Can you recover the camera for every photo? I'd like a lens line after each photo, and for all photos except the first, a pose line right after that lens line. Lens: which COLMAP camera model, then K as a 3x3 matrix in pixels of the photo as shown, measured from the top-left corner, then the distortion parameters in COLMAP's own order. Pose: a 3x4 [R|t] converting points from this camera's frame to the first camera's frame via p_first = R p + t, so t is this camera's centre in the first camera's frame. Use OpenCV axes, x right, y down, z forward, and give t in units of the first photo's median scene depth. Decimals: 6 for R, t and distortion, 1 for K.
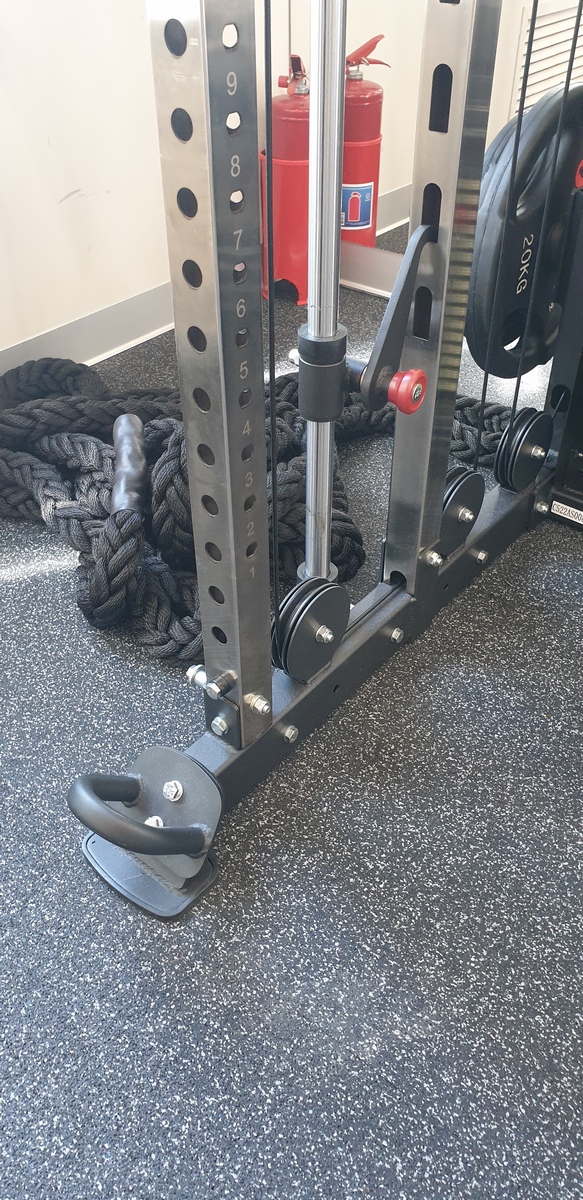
lens RADIAL K [[930.8, 0, 292.9], [0, 930.8, 605.9], [0, 0, 1]] dist [0.040773, -0.020773]
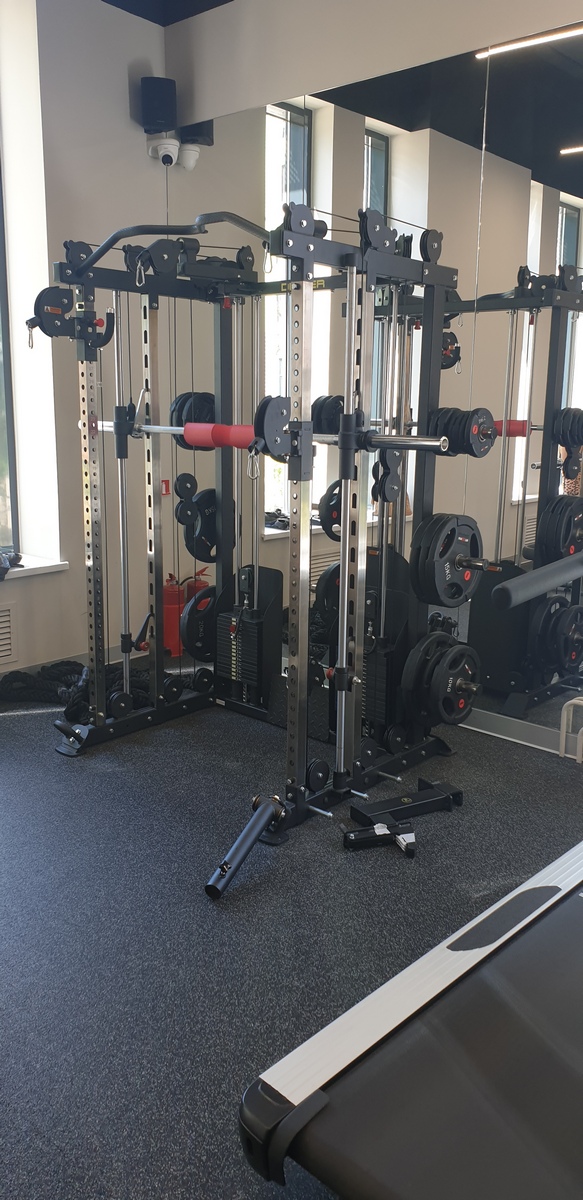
lens RADIAL K [[930.8, 0, 294.3], [0, 930.8, 599.1], [0, 0, 1]] dist [0.040773, -0.020773]
pose [[0.998454, 0.029965, -0.046820, 0.818568], [-0.047931, 0.890678, -0.452102, 1.214870], [0.028154, 0.453647, 0.890737, -2.388935]]
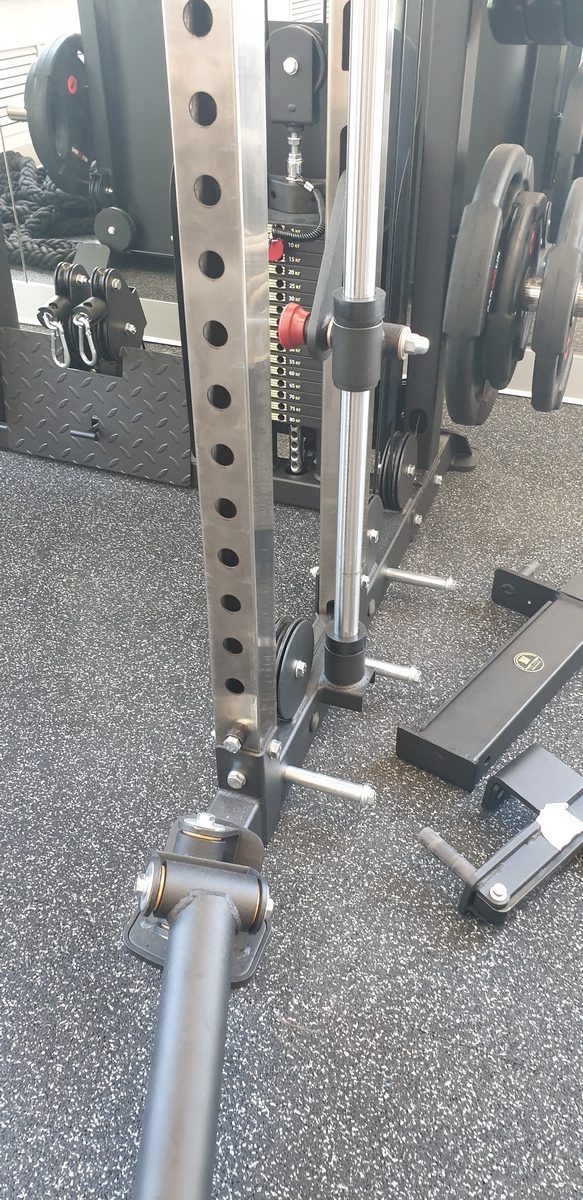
lens RADIAL K [[930.8, 0, 284.9], [0, 930.8, 594.8], [0, 0, 1]] dist [0.040773, -0.020773]
pose [[0.952288, -0.179739, 0.246661, 0.563145], [0.192418, 0.980911, -0.028094, 0.357733], [-0.236903, 0.074216, 0.968694, -0.473290]]
